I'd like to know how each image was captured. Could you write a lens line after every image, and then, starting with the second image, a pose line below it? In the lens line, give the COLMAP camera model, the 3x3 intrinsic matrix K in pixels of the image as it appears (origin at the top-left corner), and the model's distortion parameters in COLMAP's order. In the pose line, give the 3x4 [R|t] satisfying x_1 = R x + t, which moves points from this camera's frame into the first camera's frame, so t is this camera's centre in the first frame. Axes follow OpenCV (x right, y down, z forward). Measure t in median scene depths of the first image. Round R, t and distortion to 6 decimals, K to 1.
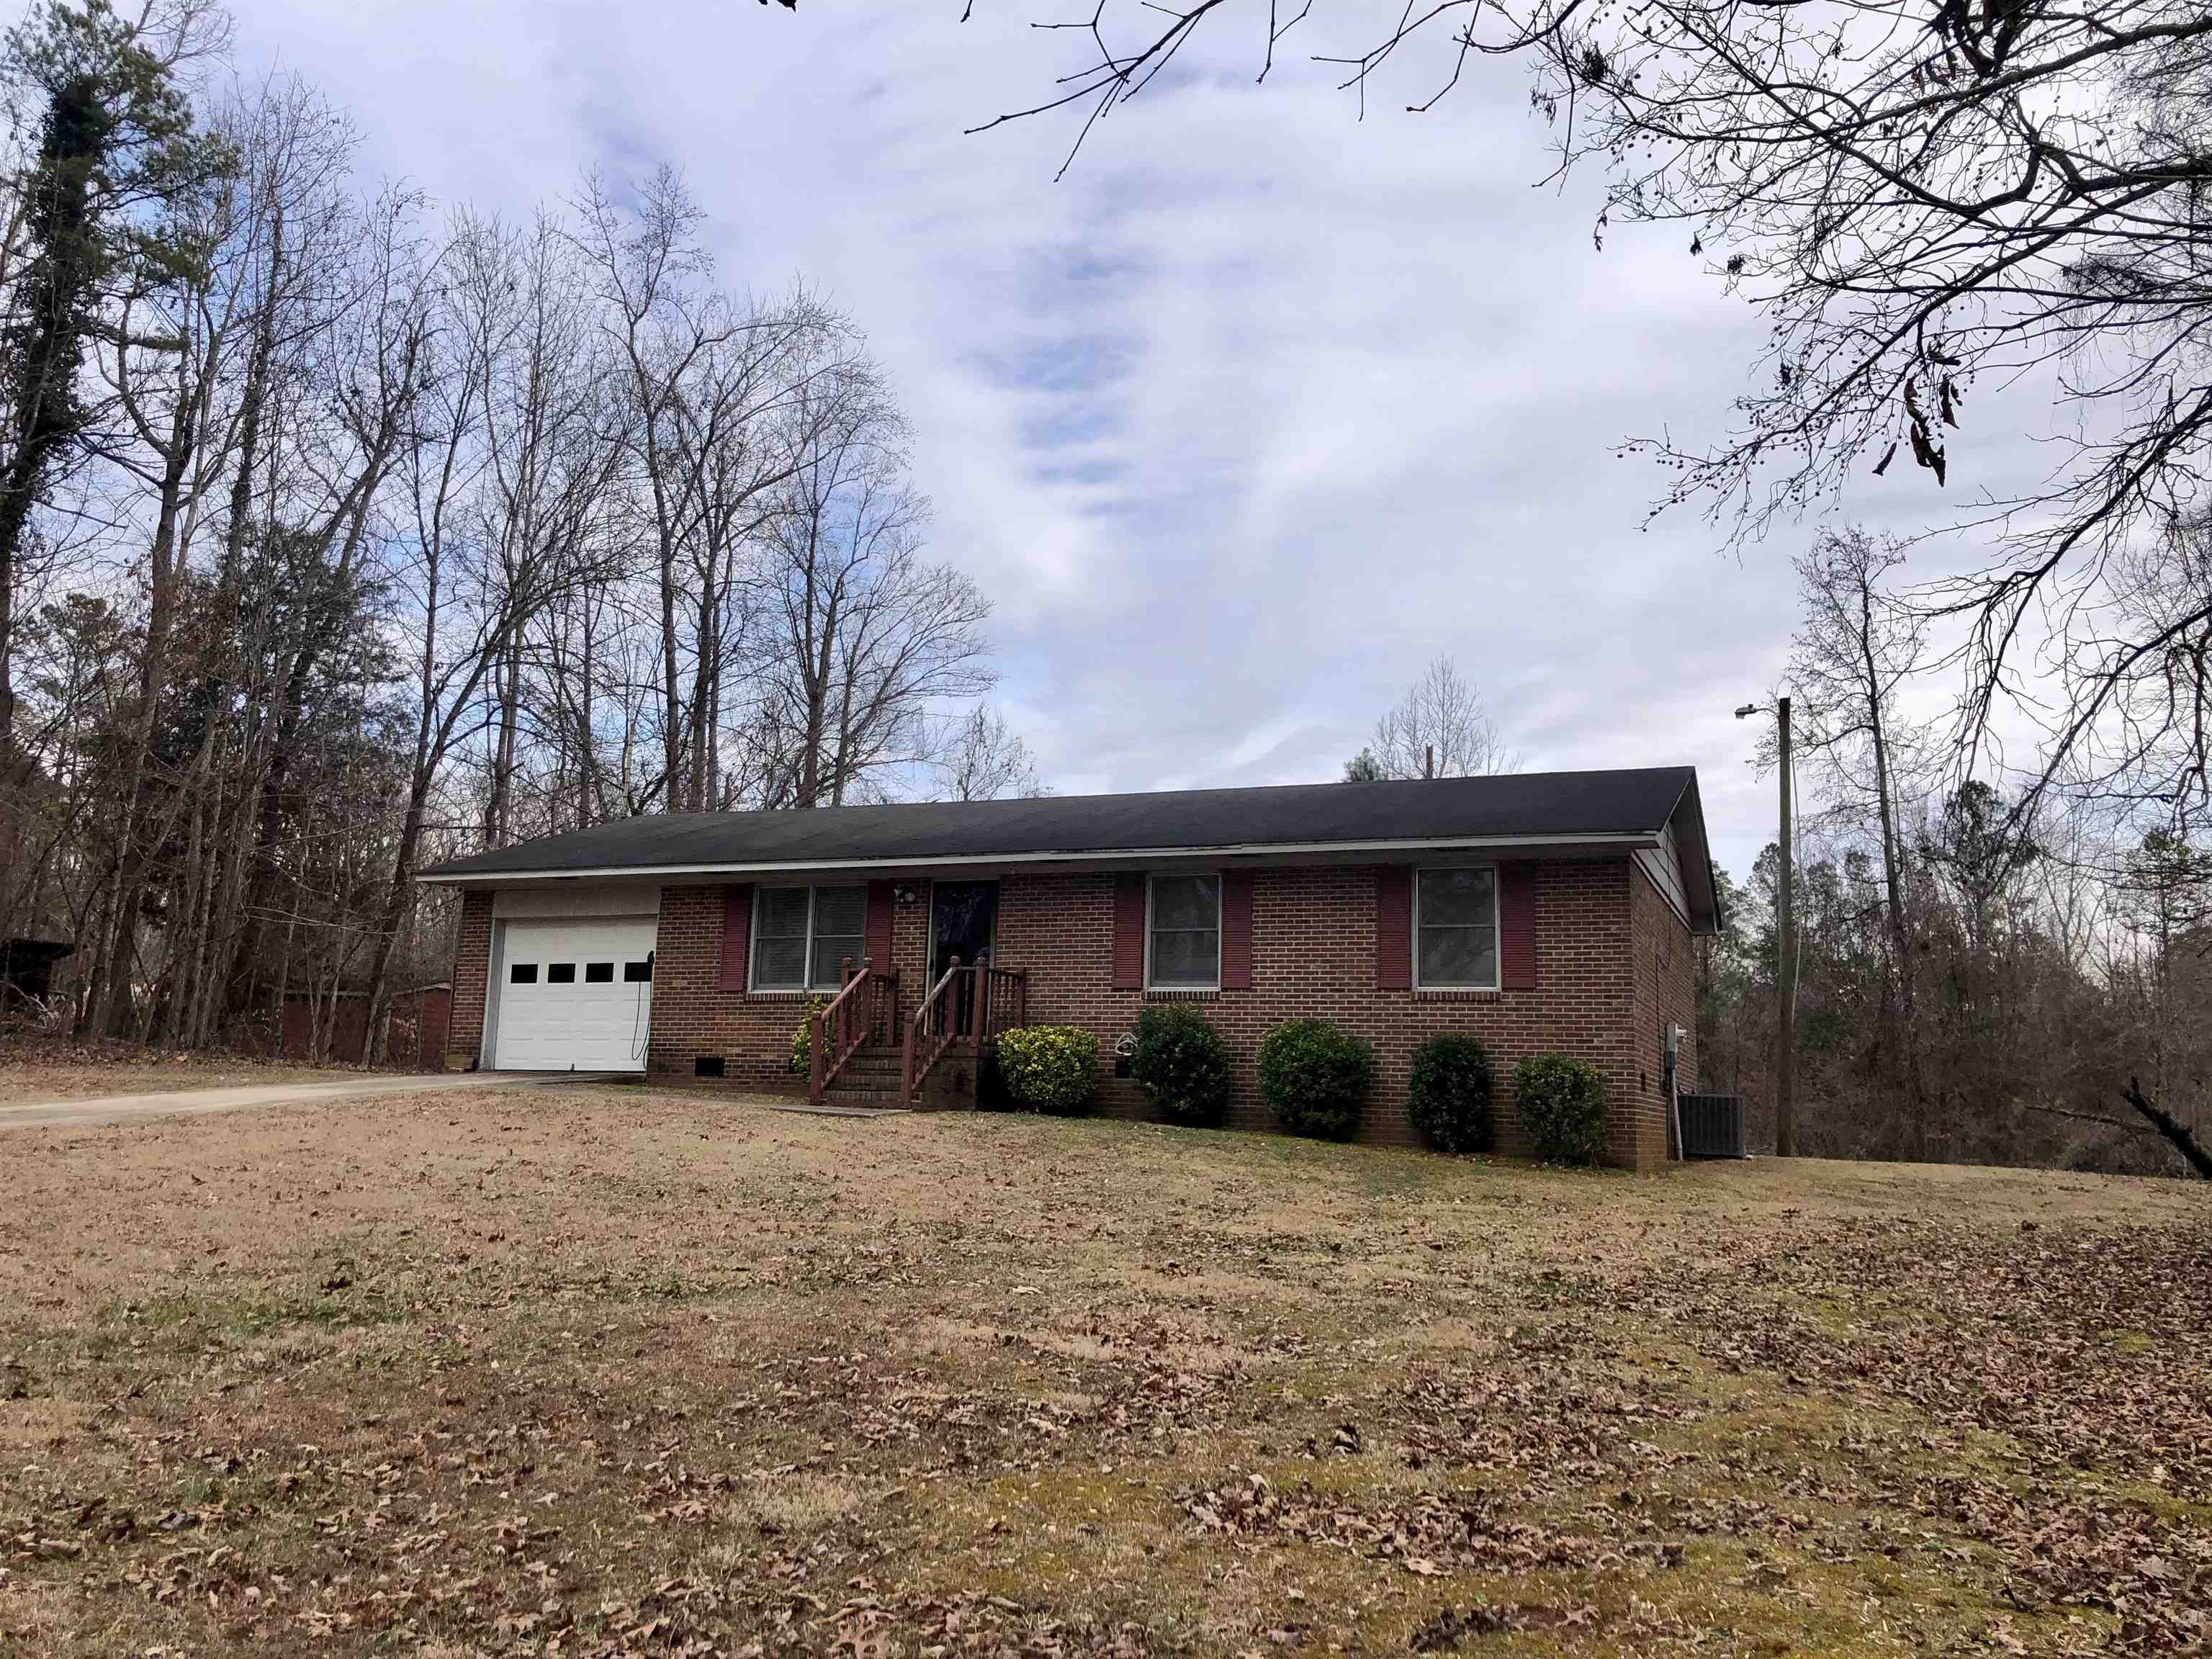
lens RADIAL K [[1788.3, 0, 1121.1], [0, 1788.3, 821.2], [0, 0, 1]] dist [0.001802, -0.001222]
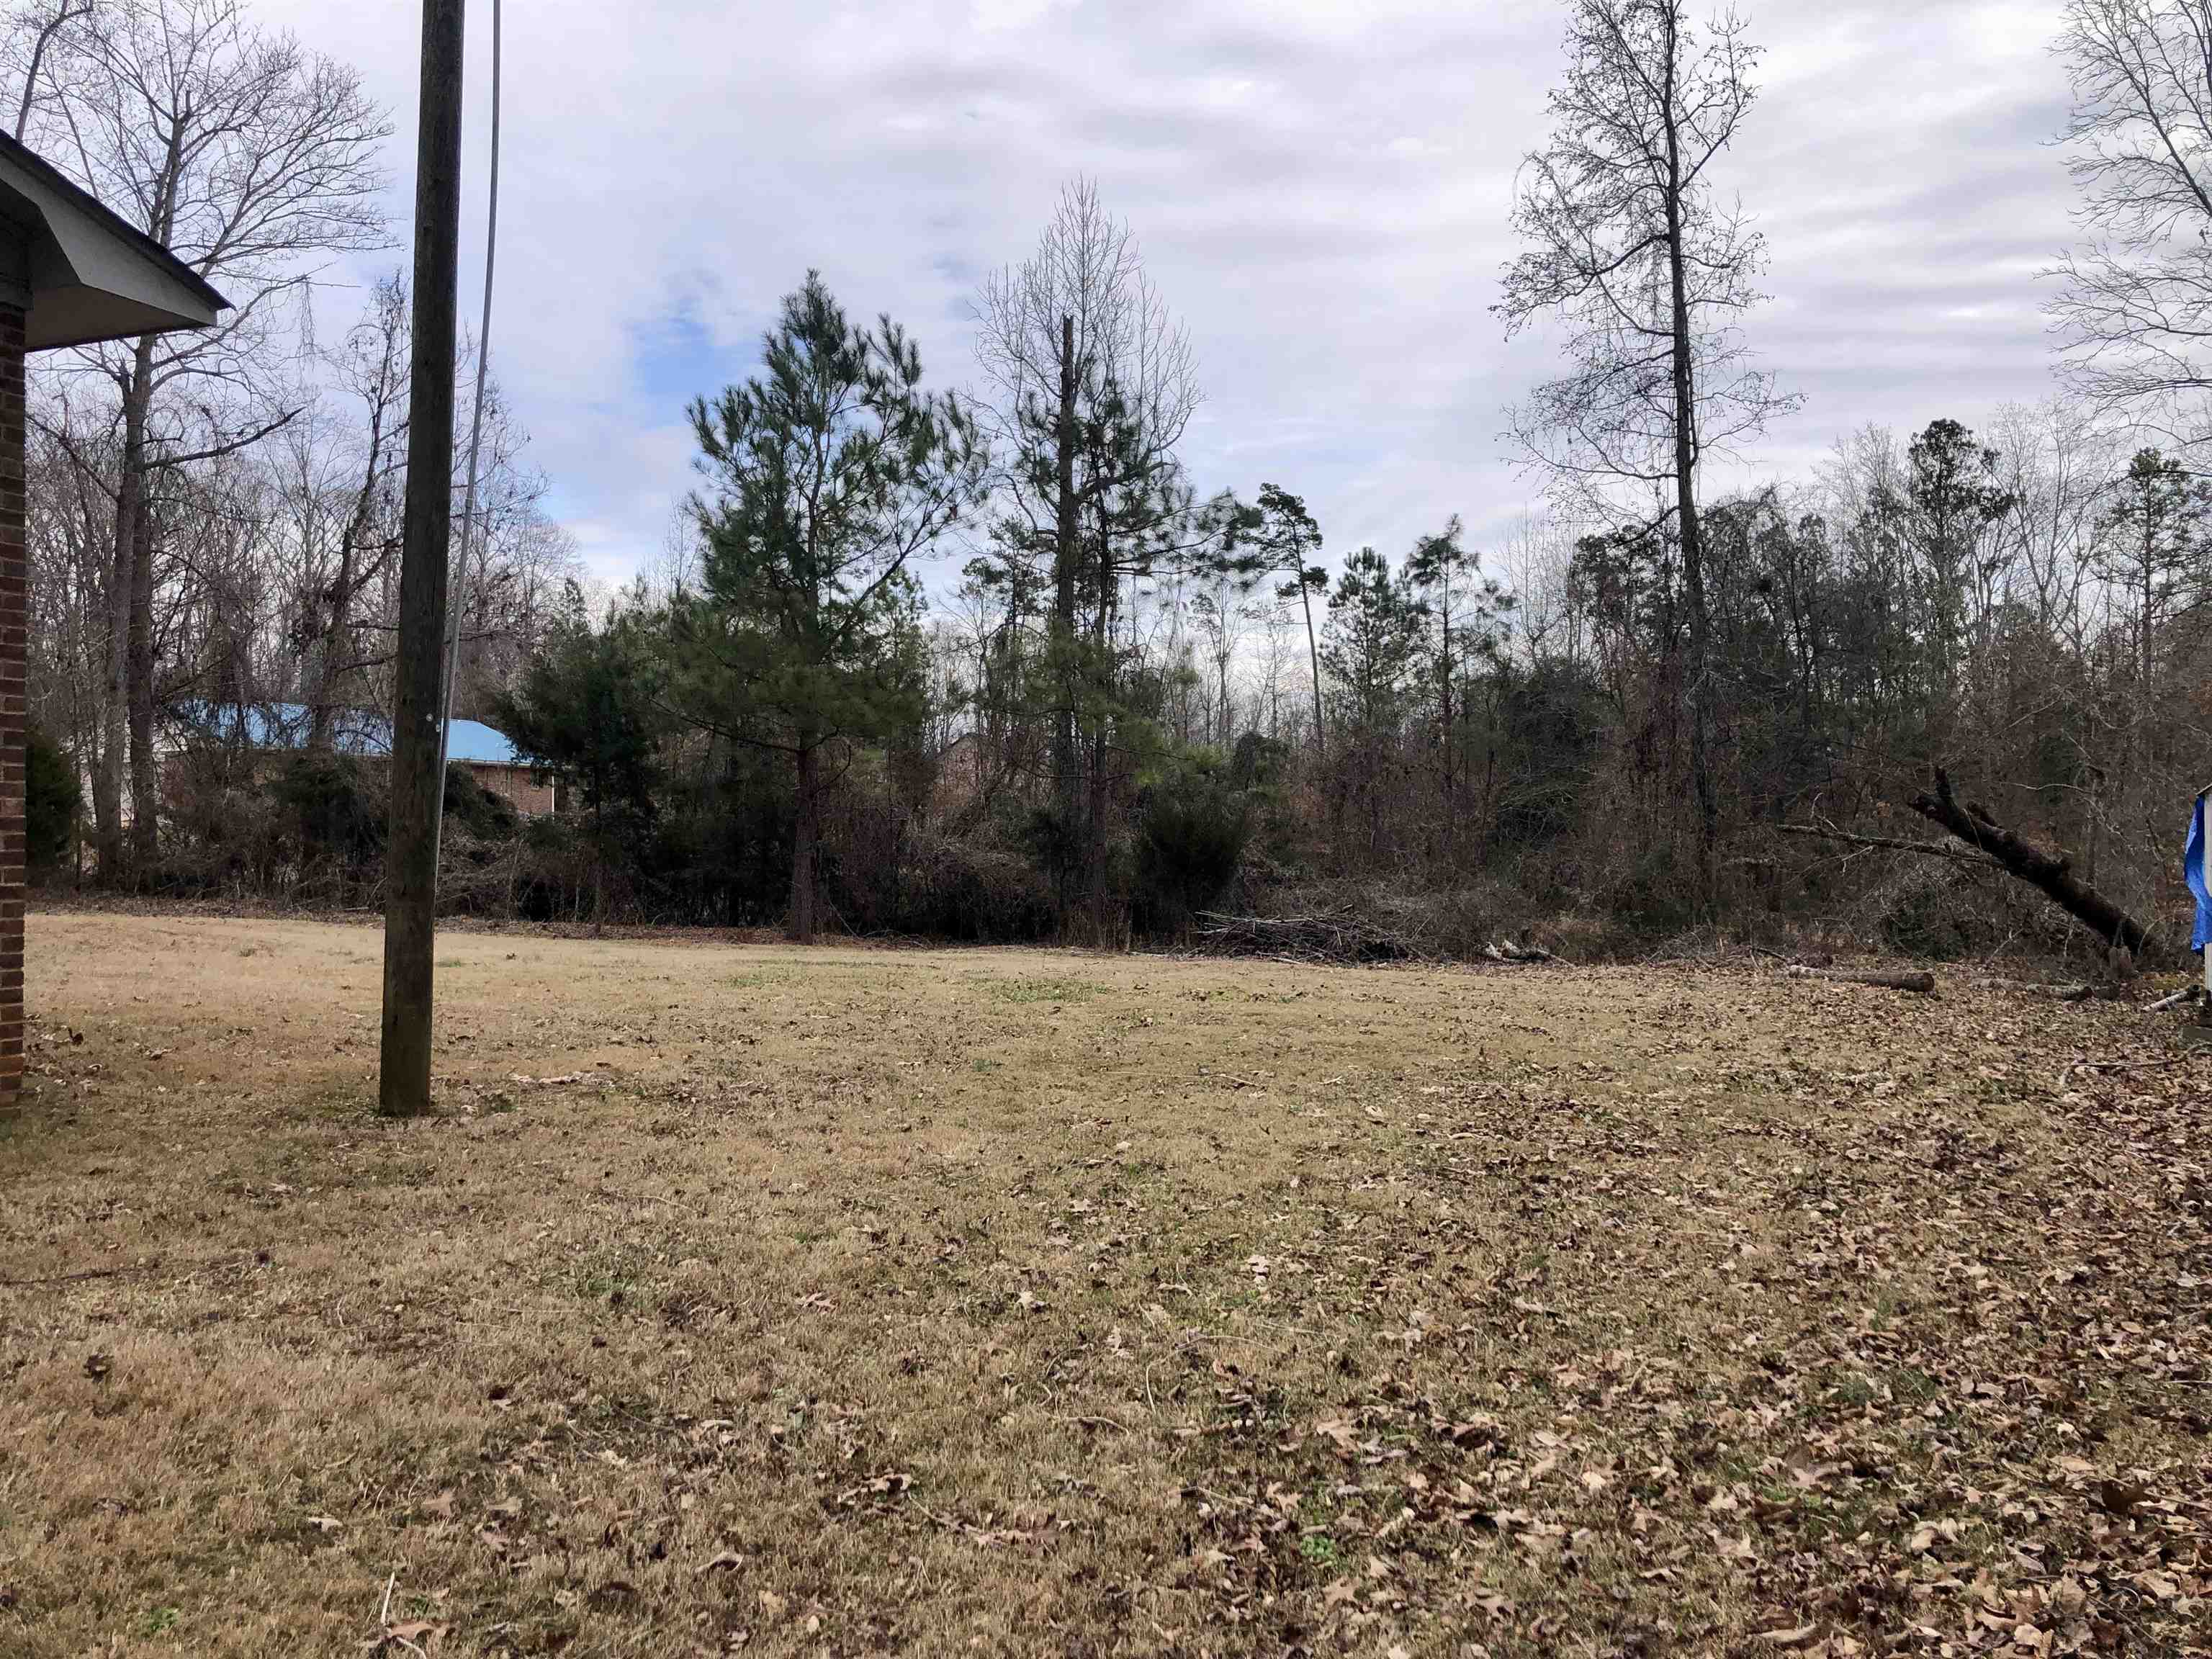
lens RADIAL K [[1788.3, 0, 1090.6], [0, 1788.3, 827.8], [0, 0, 1]] dist [0.001802, -0.001222]
pose [[0.999456, -0.024585, -0.022000, 0.128399], [0.027846, 0.986249, 0.162902, 0.027199], [0.017692, -0.163426, 0.986397, 0.188828]]
